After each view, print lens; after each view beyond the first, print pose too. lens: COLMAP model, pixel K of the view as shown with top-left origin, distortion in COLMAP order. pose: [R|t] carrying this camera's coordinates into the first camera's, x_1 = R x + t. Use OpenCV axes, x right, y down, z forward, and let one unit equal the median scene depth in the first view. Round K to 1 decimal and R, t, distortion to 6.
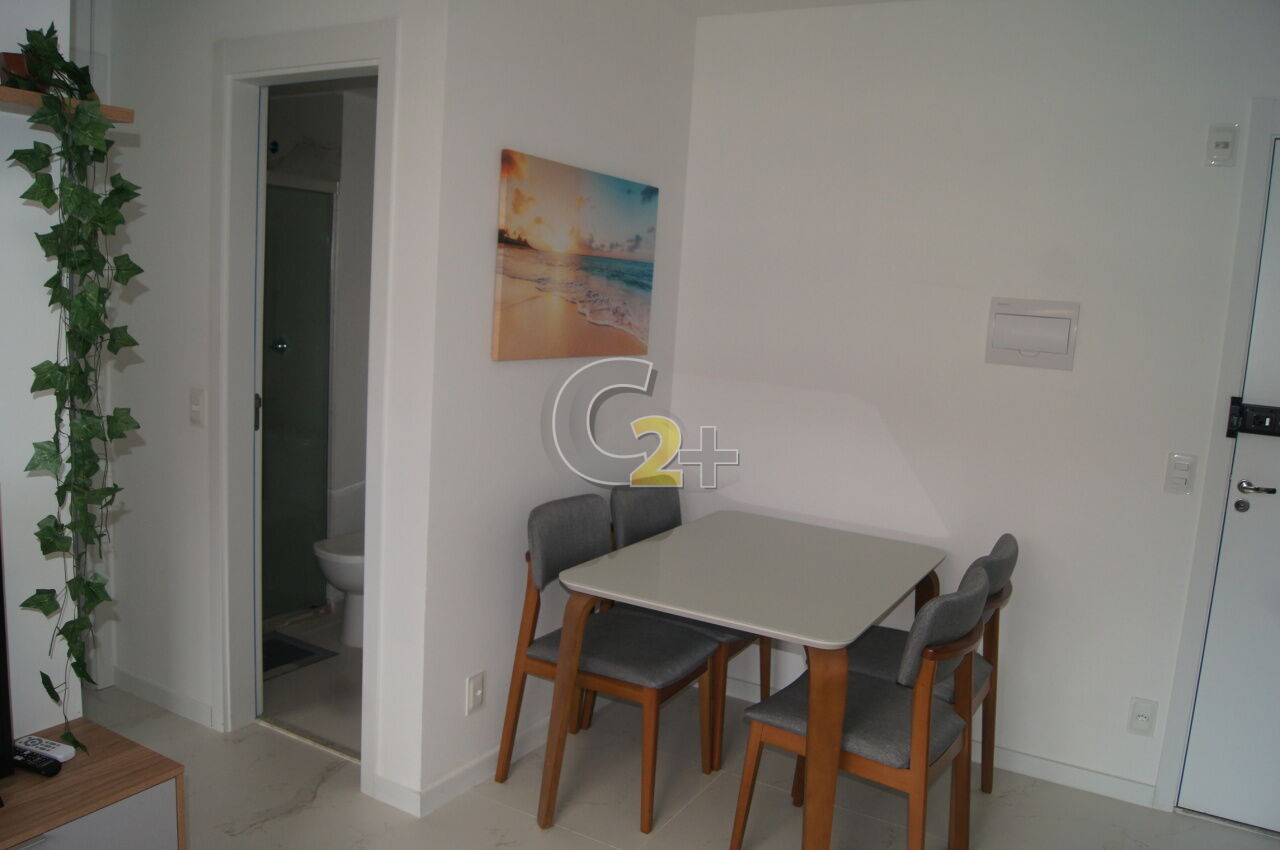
lens RADIAL K [[1002.5, 0, 640.0], [0, 1002.5, 425.0], [0, 0, 1]] dist [-0.068039, -0.002818]
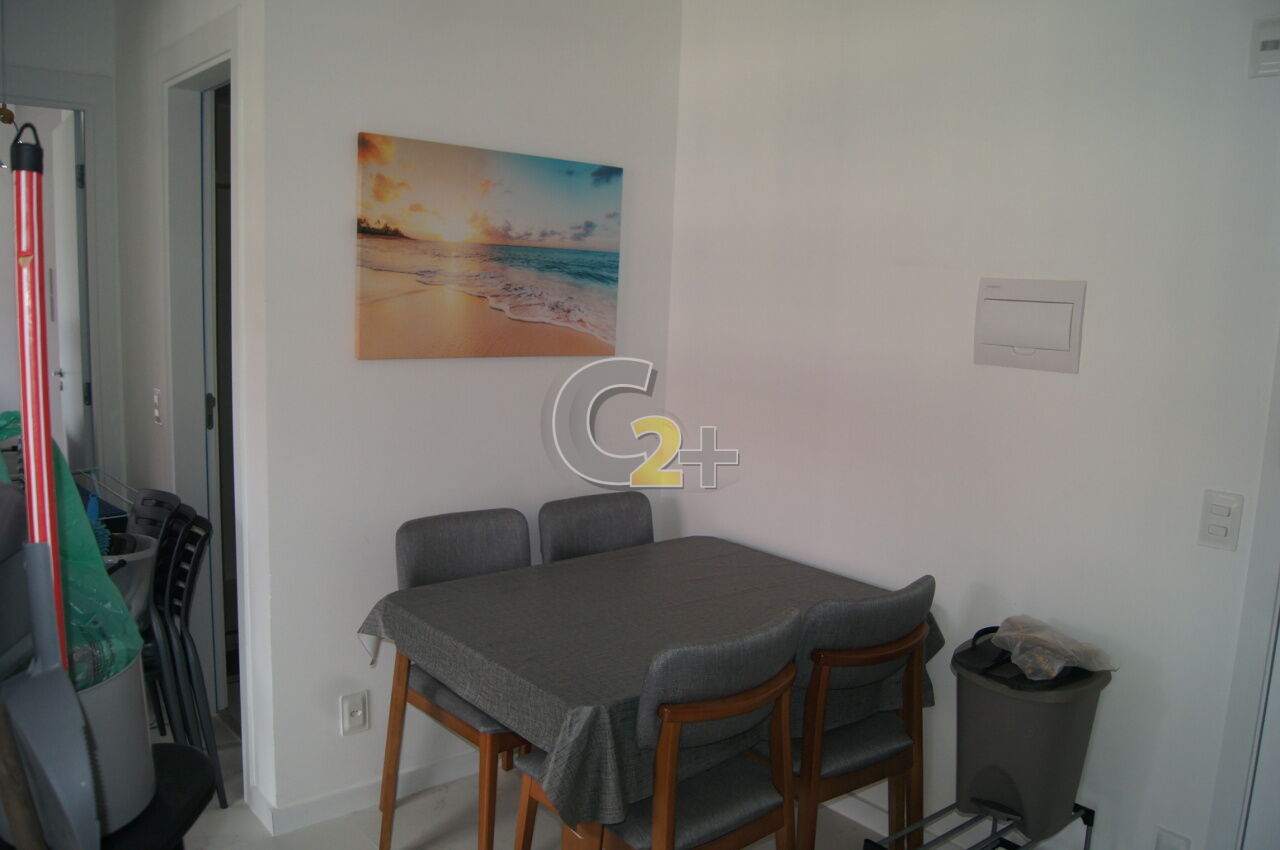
lens RADIAL K [[1002.5, 0, 640.0], [0, 1002.5, 425.0], [0, 0, 1]] dist [-0.068039, -0.002818]
pose [[0.942210, 0.021261, -0.334346, 0.370848], [-0.025267, 0.999652, -0.007637, -0.002473], [0.334067, 0.015643, 0.942419, 0.189952]]
